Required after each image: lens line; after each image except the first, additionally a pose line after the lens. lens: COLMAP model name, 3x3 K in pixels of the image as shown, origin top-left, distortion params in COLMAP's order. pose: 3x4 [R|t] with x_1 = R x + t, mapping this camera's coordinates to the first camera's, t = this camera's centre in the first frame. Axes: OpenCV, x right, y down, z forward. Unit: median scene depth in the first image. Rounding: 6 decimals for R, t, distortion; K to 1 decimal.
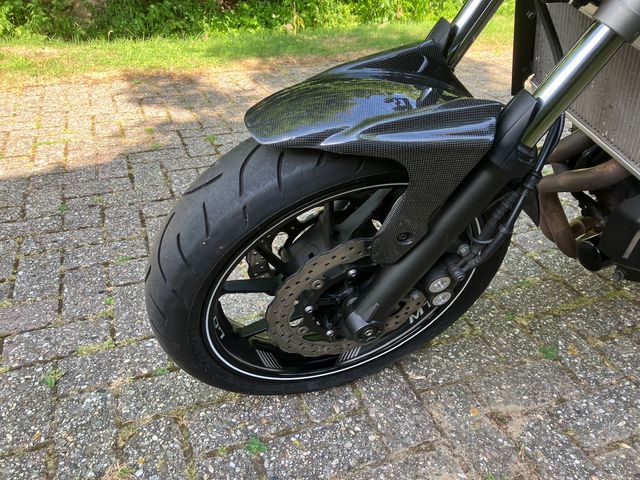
lens RADIAL K [[524.0, 0, 322.7], [0, 524.0, 242.7], [0, 0, 1]] dist [0.026585, -0.029420]
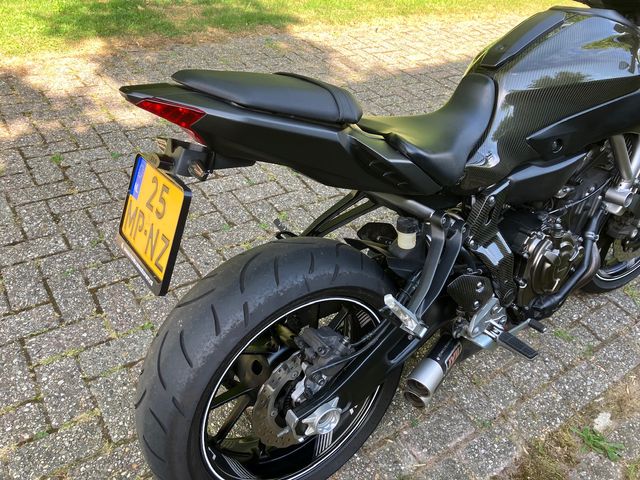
lens RADIAL K [[524.0, 0, 325.5], [0, 524.0, 236.7], [0, 0, 1]] dist [0.026585, -0.029420]
pose [[0.965359, -0.063898, 0.252981, 0.046252], [0.029799, 0.990206, 0.136395, -0.344003], [-0.259218, -0.124132, 0.957809, -0.271825]]
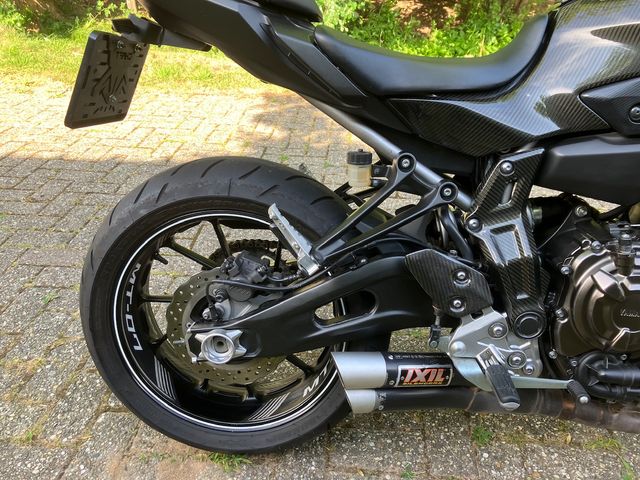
lens RADIAL K [[524.0, 0, 328.0], [0, 524.0, 235.7], [0, 0, 1]] dist [0.026585, -0.029420]
pose [[0.908603, 0.217485, -0.356568, 0.695650], [-0.230177, 0.973124, 0.007012, -0.111105], [0.348510, 0.075703, 0.934243, -0.155927]]
